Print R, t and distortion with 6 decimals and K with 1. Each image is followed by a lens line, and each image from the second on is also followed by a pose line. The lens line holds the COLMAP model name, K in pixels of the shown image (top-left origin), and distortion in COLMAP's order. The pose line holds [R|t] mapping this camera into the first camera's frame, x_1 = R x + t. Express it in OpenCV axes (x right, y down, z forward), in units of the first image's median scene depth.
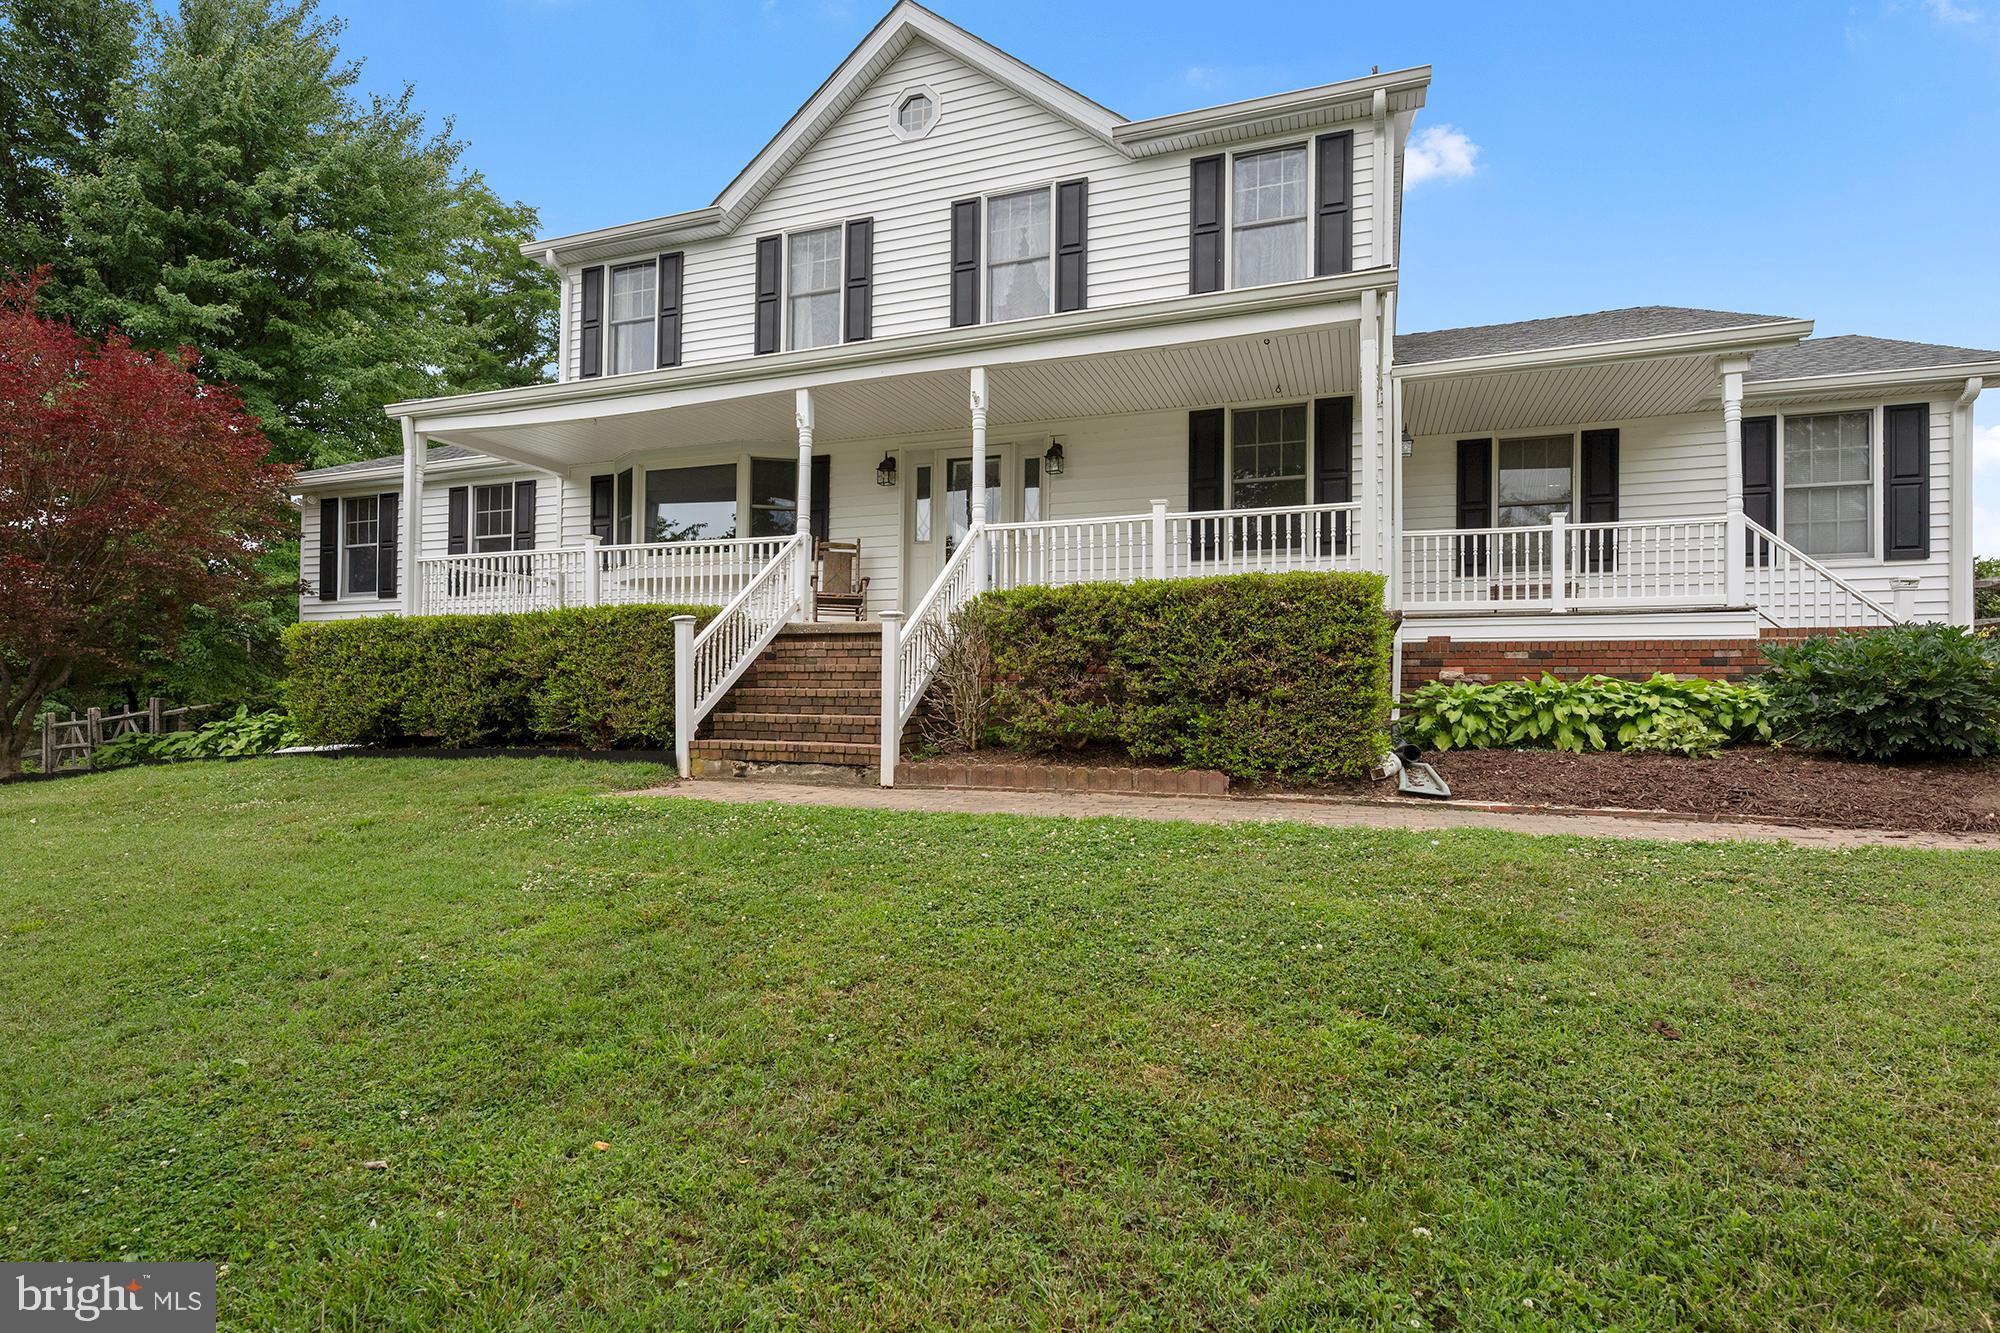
lens RADIAL K [[992.7, 0, 1002.6], [0, 992.7, 667.0], [0, 0, 1]] dist [0.000349, -0.000387]
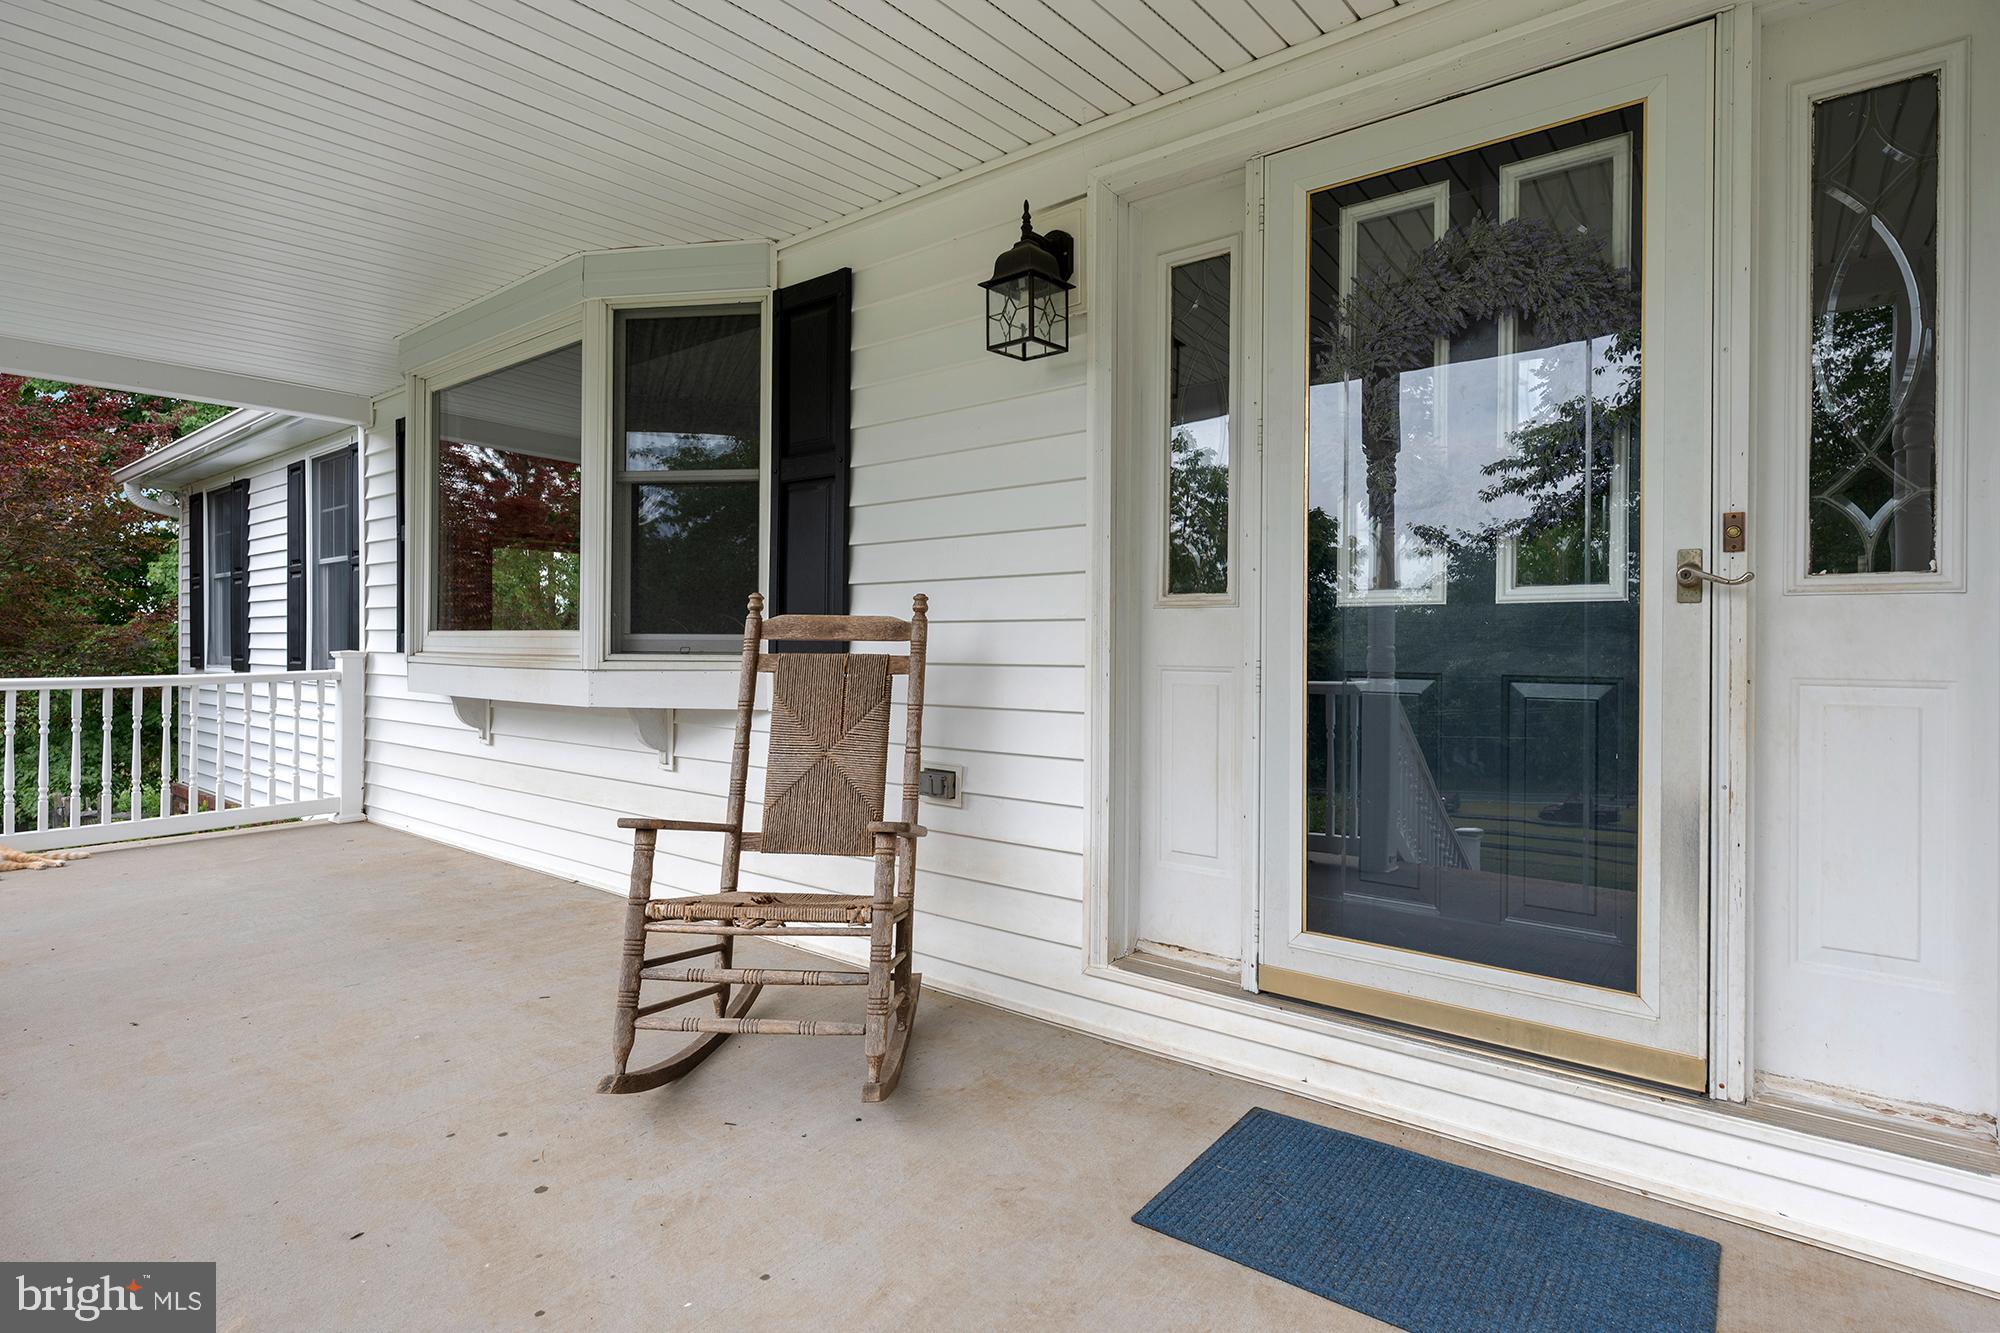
lens RADIAL K [[992.7, 0, 1004.2], [0, 992.7, 658.7], [0, 0, 1]] dist [0.000349, -0.000387]
pose [[0.956960, 0.000285, -0.290220, -0.056702], [0.004734, 0.999851, 0.016592, -0.117597], [0.290182, -0.017251, 0.956816, 0.778547]]
